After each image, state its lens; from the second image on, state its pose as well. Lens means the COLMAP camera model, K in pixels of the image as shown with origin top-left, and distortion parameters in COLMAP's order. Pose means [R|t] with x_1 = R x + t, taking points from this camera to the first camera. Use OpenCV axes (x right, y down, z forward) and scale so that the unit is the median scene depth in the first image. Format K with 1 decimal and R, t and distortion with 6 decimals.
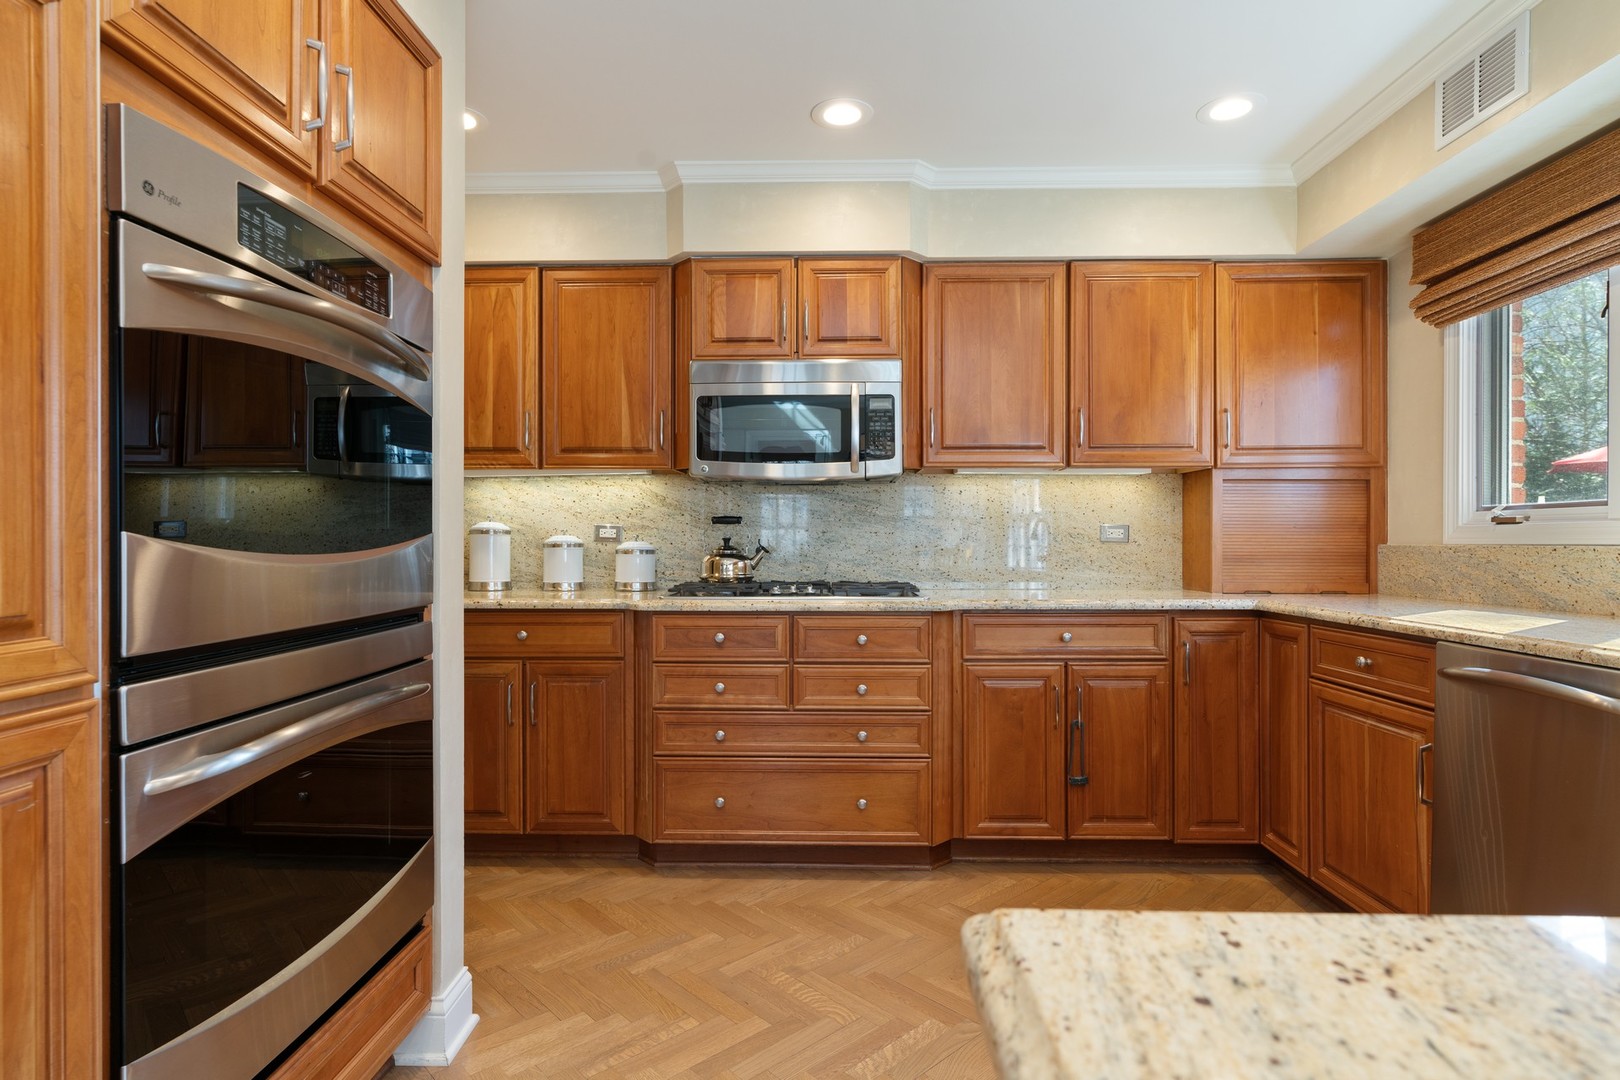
lens RADIAL K [[834.9, 0, 810.0], [0, 834.9, 540.0], [0, 0, 1]] dist [-0.004275, 0.002074]
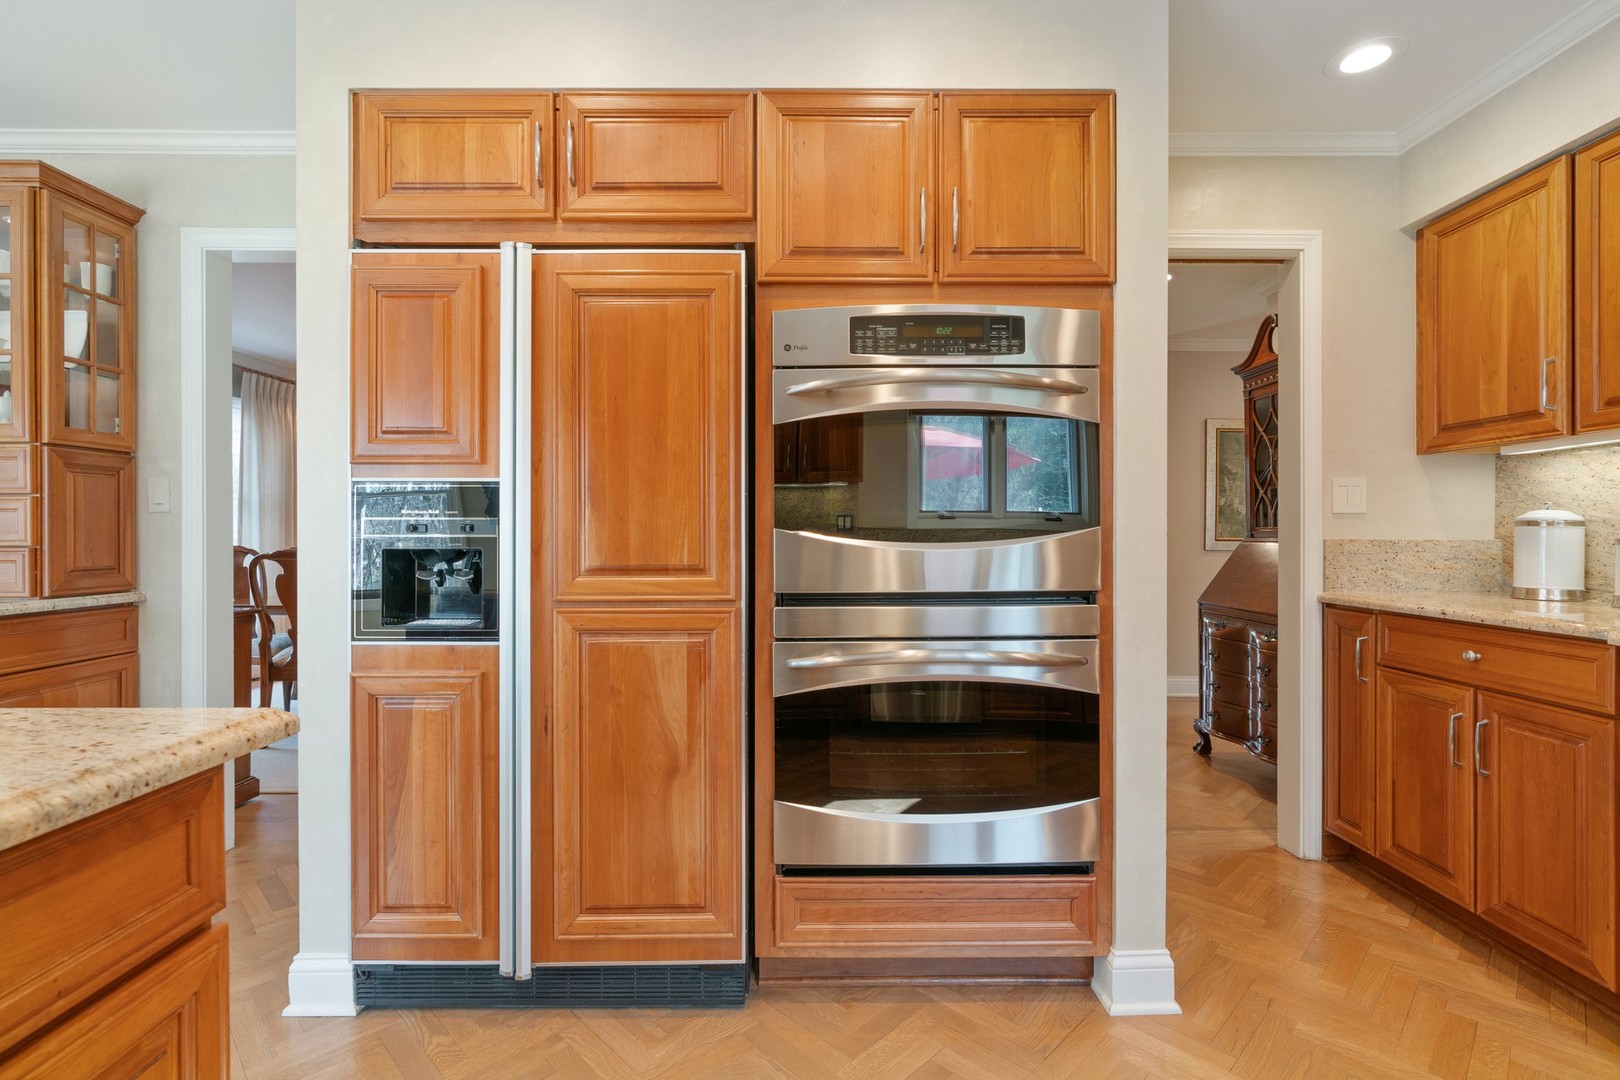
lens RADIAL K [[749.9, 0, 810.0], [0, 749.9, 540.0], [0, 0, 1]] dist [0.000202, 0.000014]
pose [[0.029494, 0.005262, -0.999551, 0.334057], [-0.000141, 0.999986, 0.005260, 0.002399], [0.999565, -0.000014, 0.029494, 0.363590]]
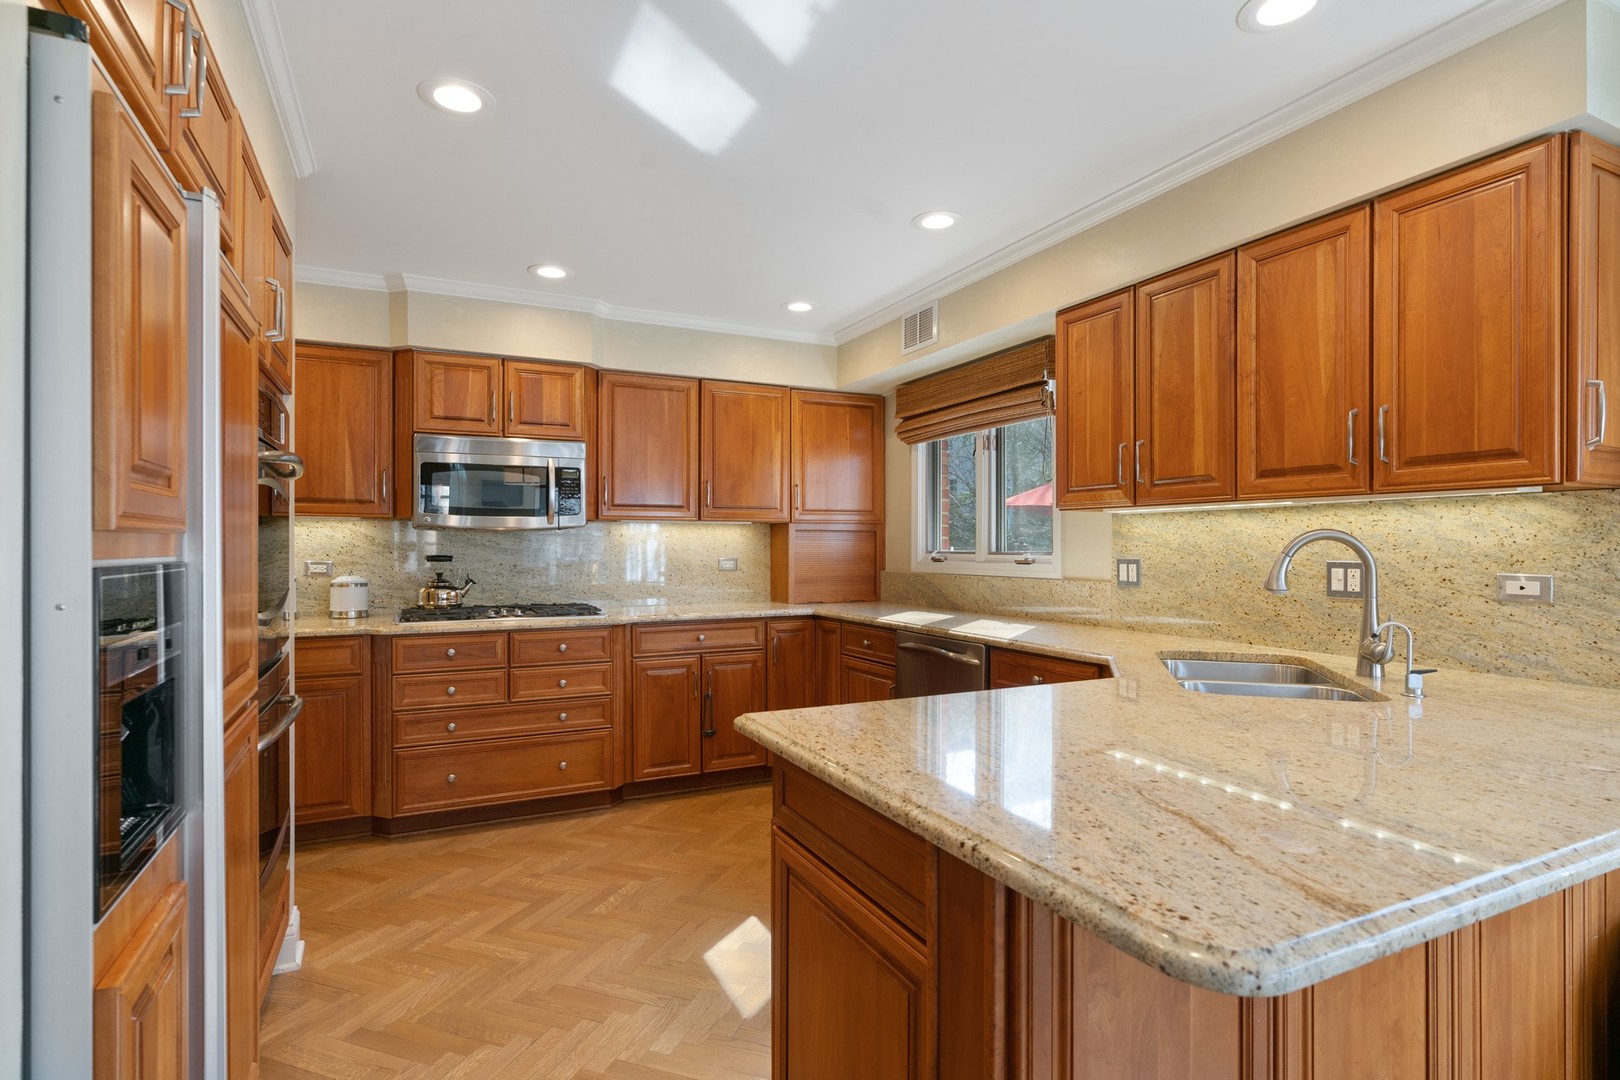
lens RADIAL K [[834.9, 0, 810.0], [0, 834.9, 540.0], [0, 0, 1]] dist [-0.004275, 0.002074]
pose [[0.886860, 0.001196, 0.462037, -0.206590], [0.000413, 0.999994, -0.003381, -0.052727], [-0.462038, 0.003190, 0.886854, -0.406886]]
